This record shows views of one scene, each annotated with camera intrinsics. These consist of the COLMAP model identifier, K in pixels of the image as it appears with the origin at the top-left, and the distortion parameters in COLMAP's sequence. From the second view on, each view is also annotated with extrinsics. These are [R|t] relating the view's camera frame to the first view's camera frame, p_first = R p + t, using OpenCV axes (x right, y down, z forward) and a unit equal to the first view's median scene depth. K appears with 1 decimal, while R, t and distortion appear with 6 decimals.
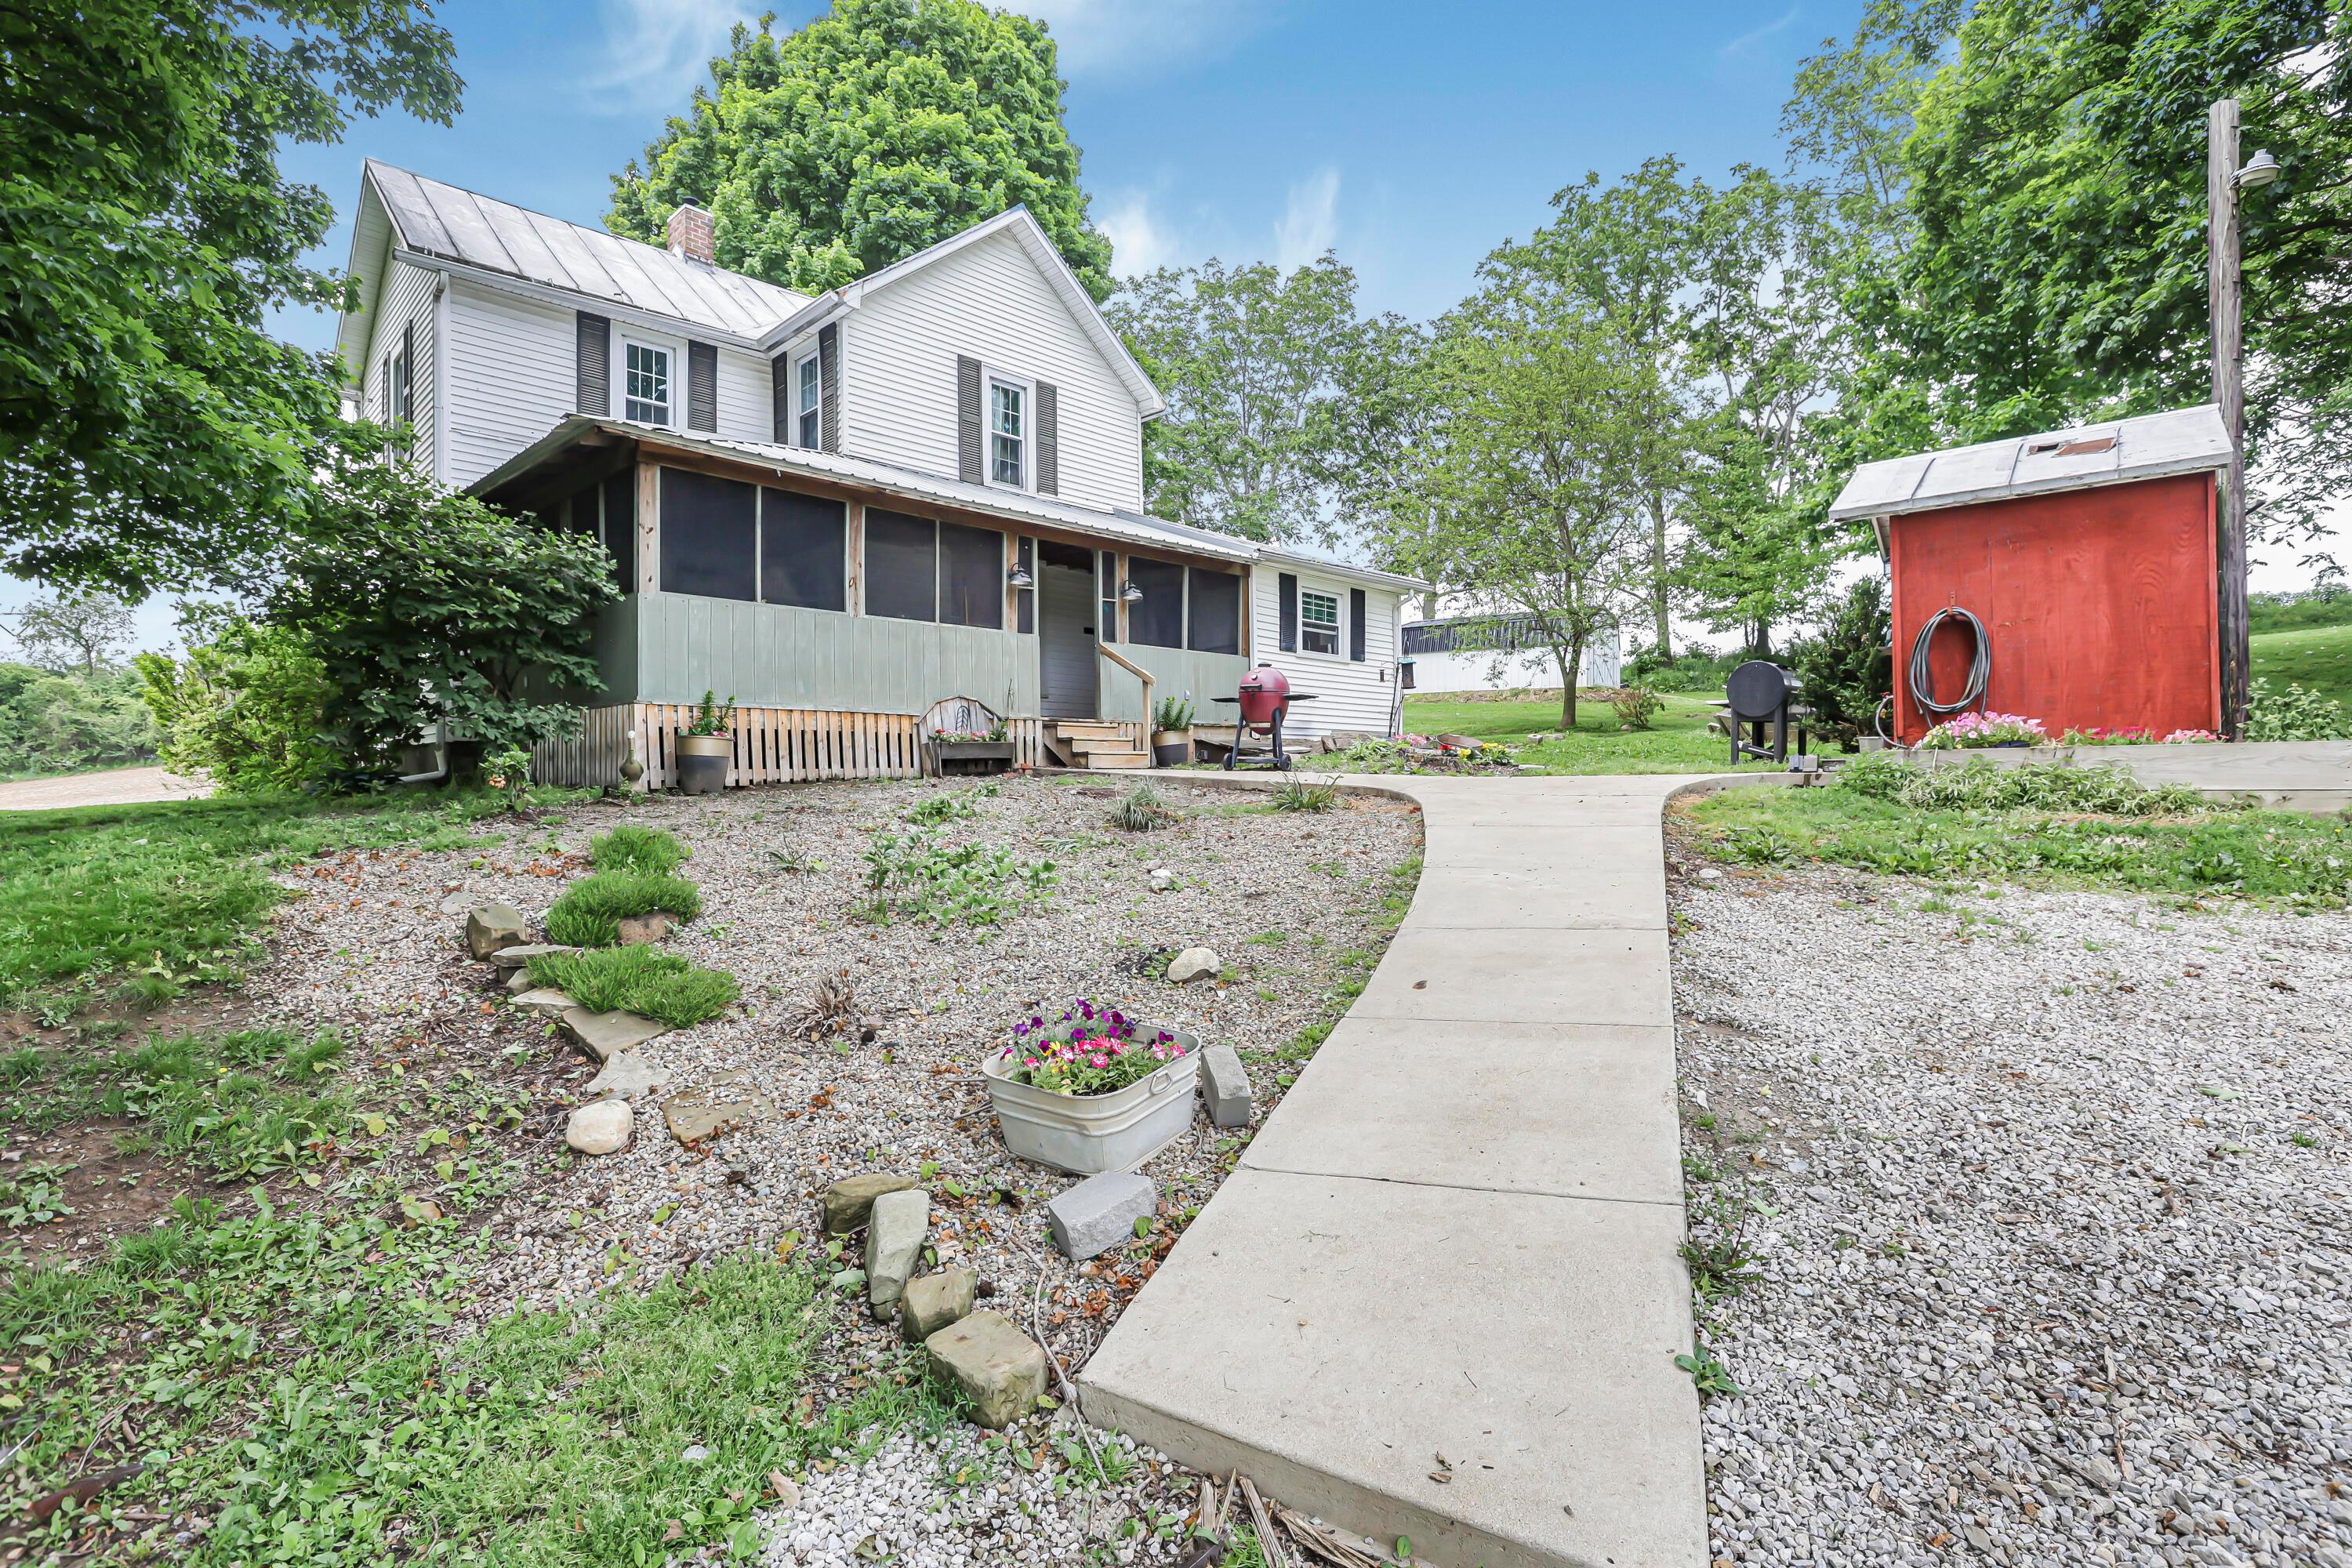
lens RADIAL K [[1078.6, 0, 1199.8], [0, 1078.6, 768.5], [0, 0, 1]] dist [-0.026280, 0.005032]
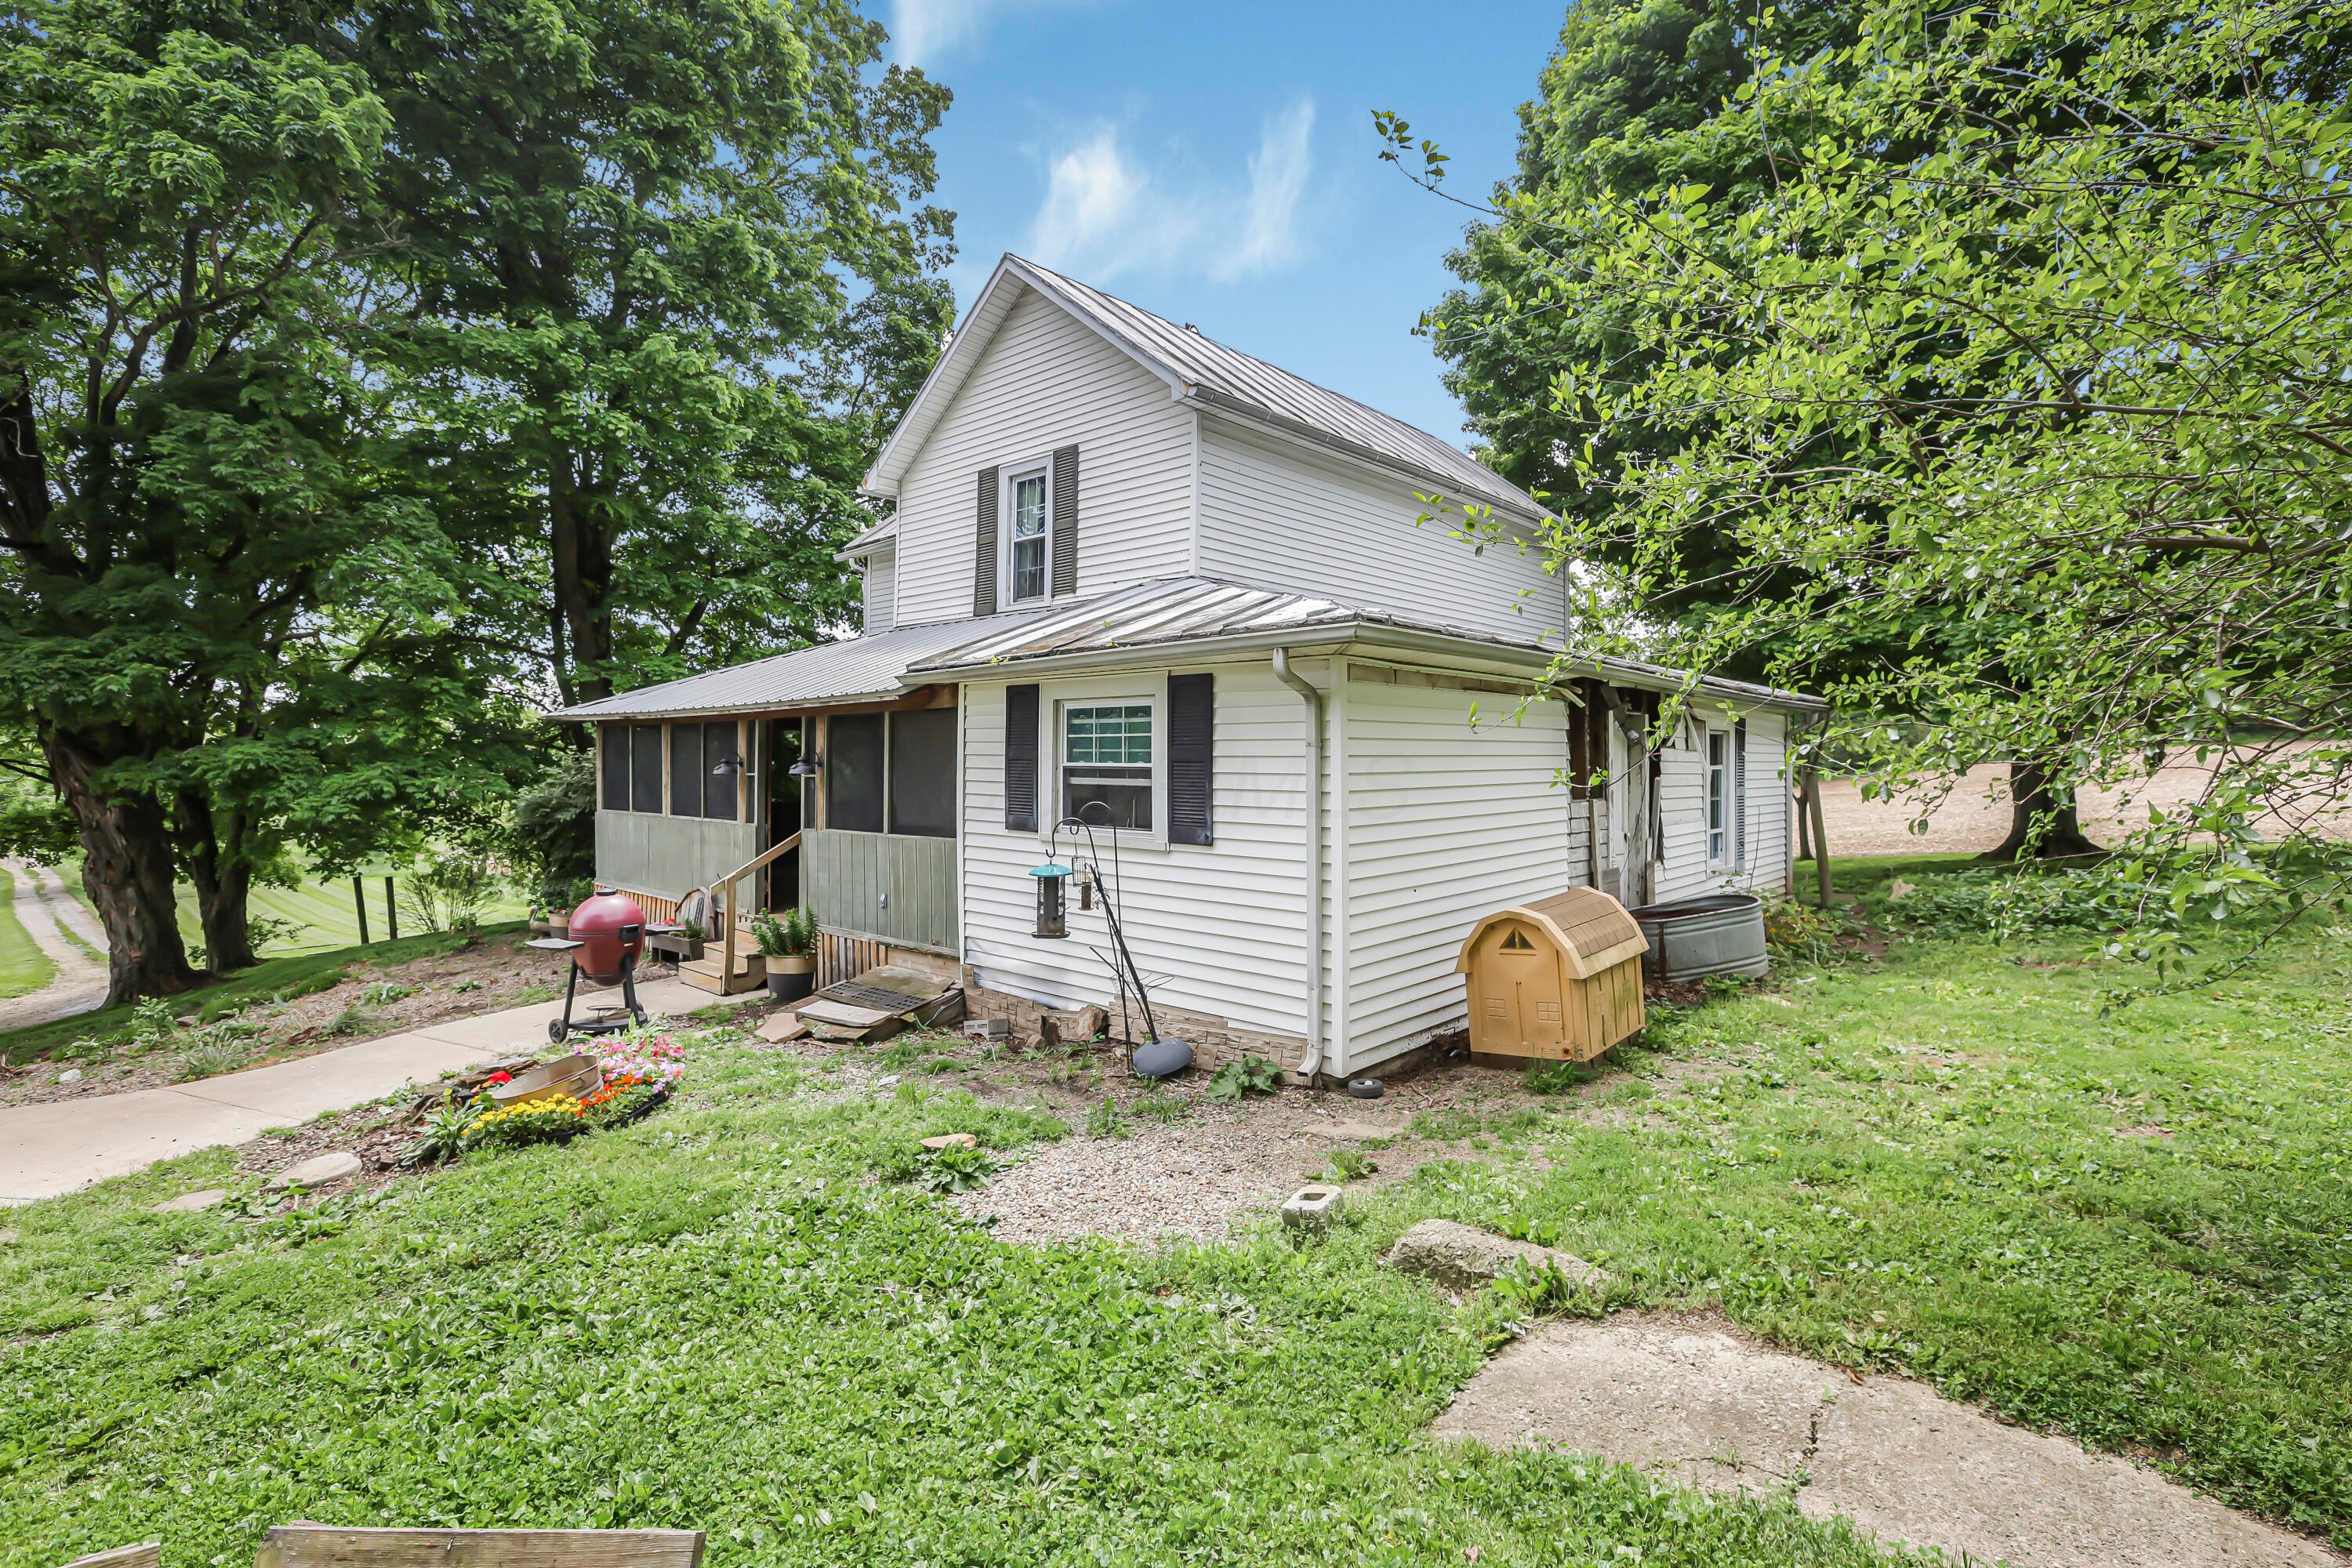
lens RADIAL K [[1078.6, 0, 1211.3], [0, 1078.6, 748.9], [0, 0, 1]] dist [-0.026280, 0.005032]
pose [[0.033410, 0.002169, -0.999439, 0.649895], [0.005243, 0.999984, 0.002346, -0.159030], [0.999428, -0.005319, 0.033398, 1.143817]]
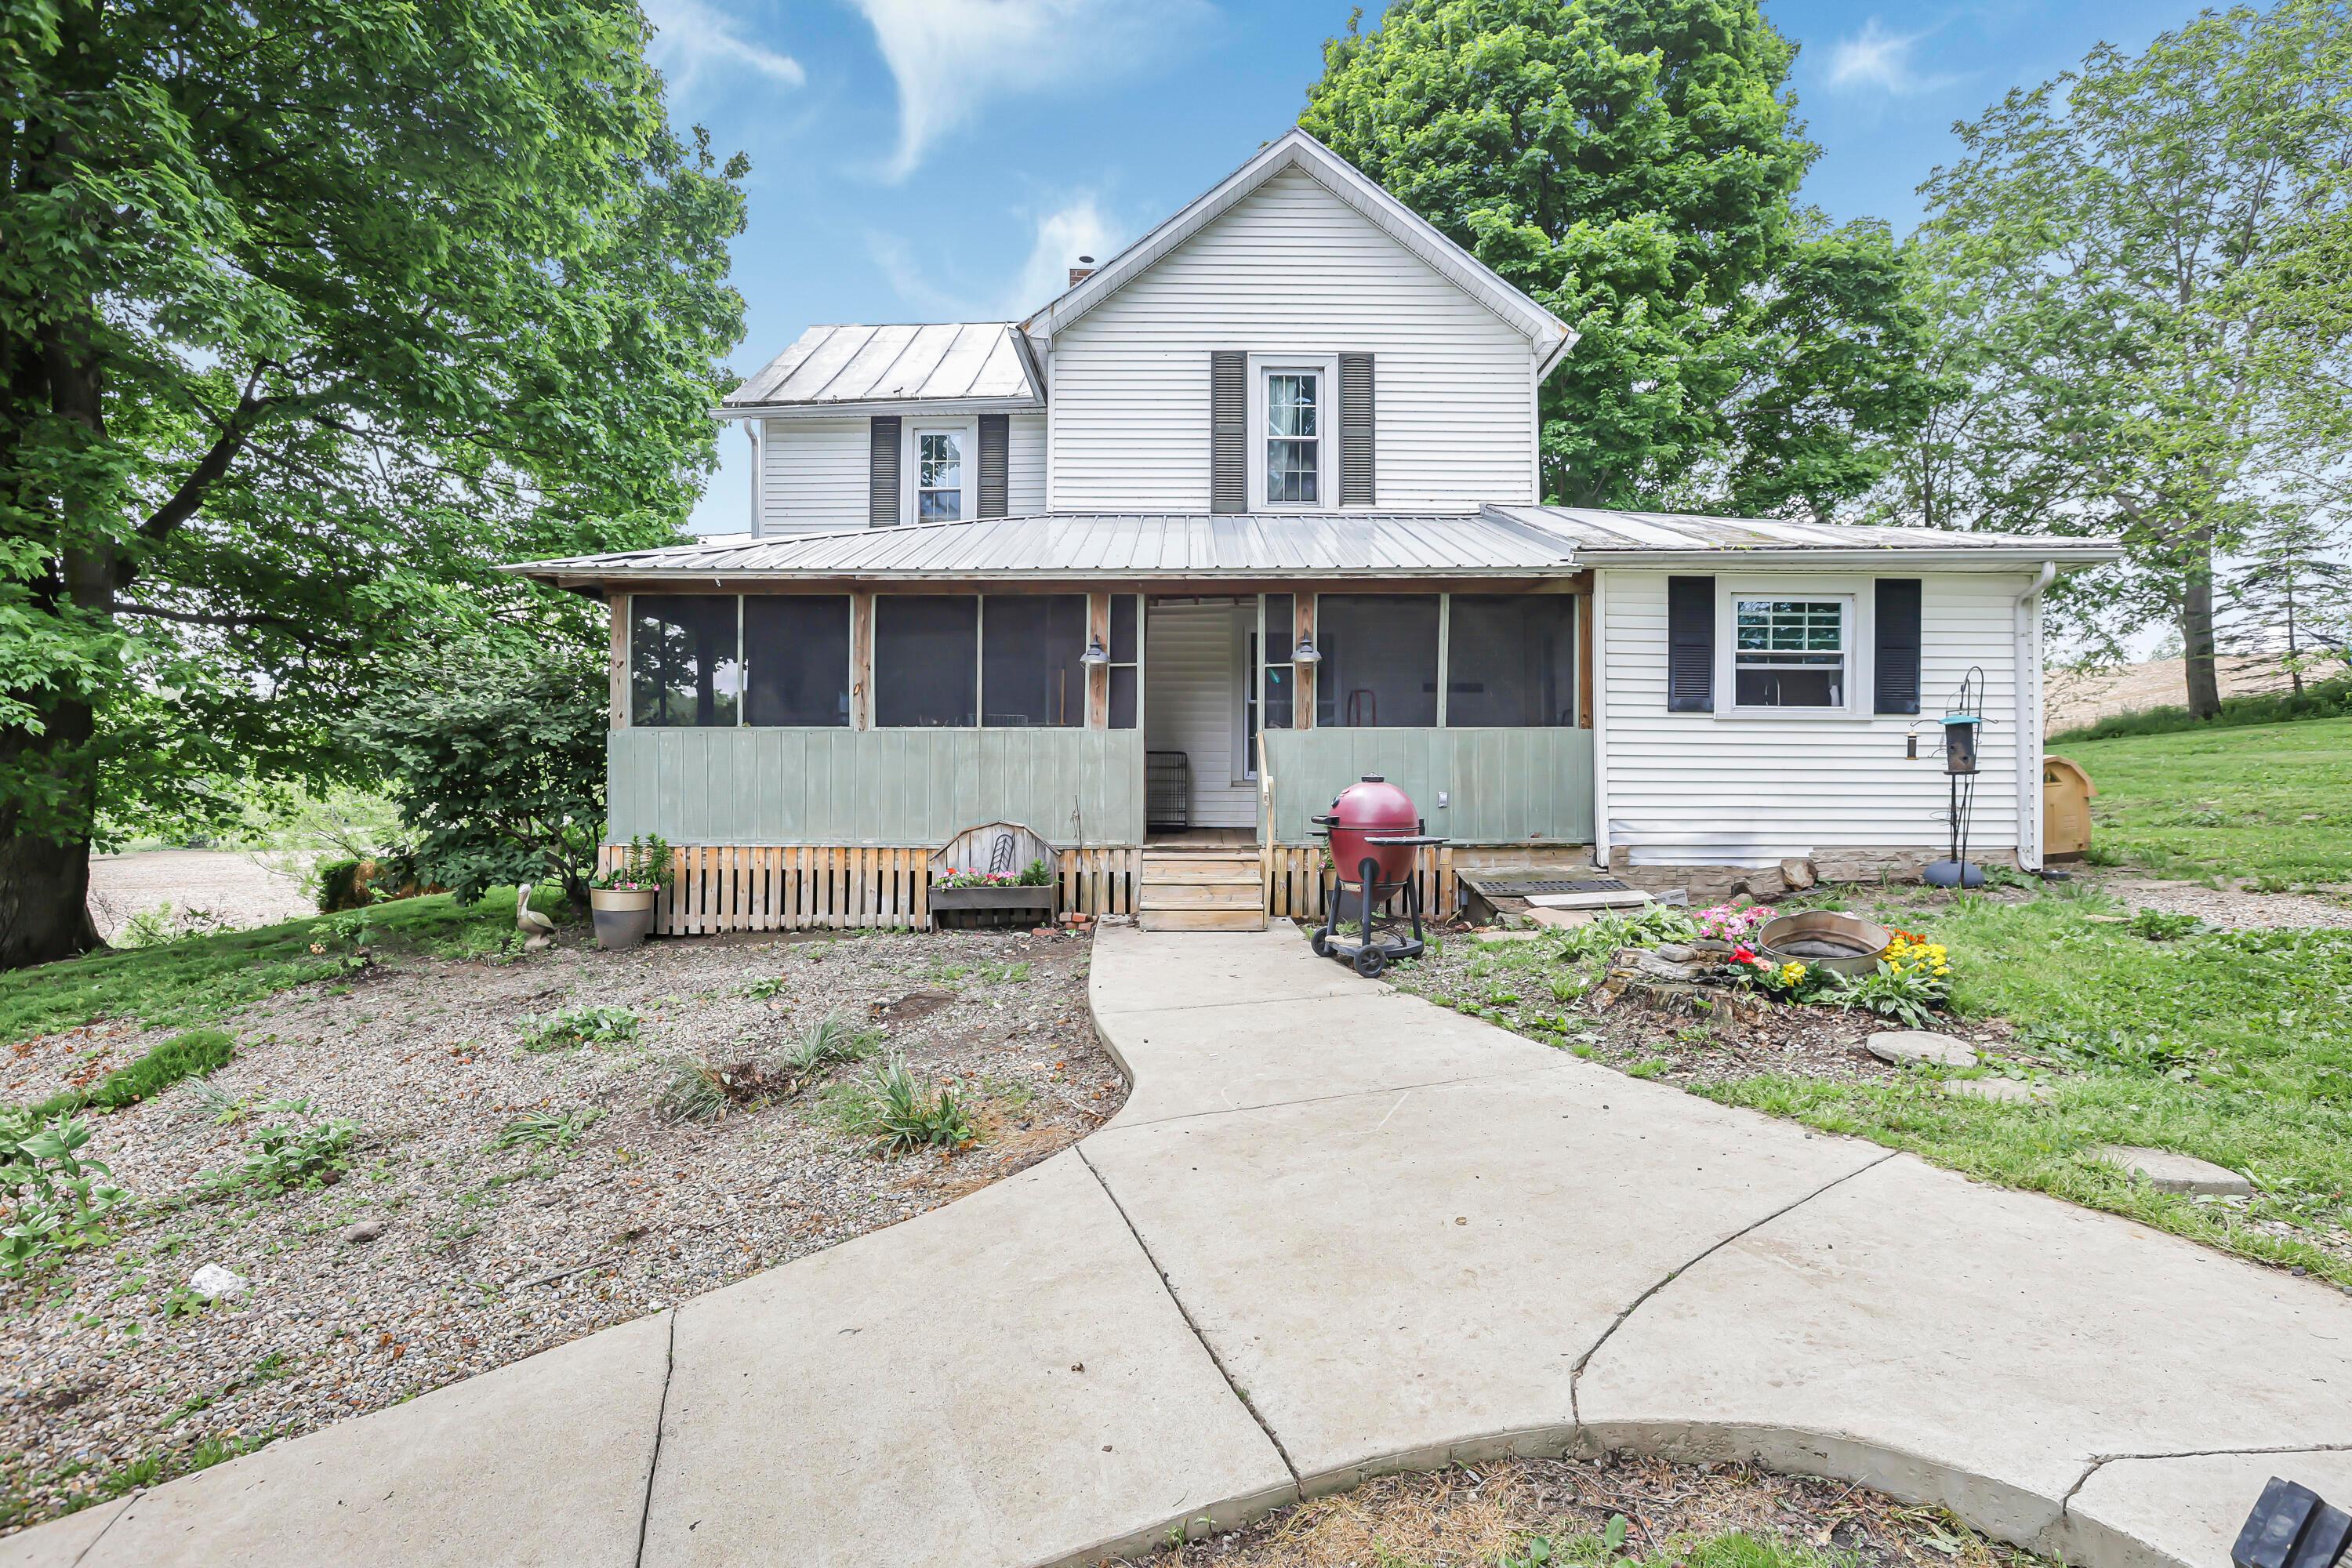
lens RADIAL K [[1078.6, 0, 1195.4], [0, 1078.6, 760.1], [0, 0, 1]] dist [-0.026280, 0.005032]
pose [[0.684578, 0.004835, -0.728924, 0.335476], [-0.005797, 0.999982, 0.001188, -0.087491], [0.728917, 0.003412, 0.684594, 0.448242]]
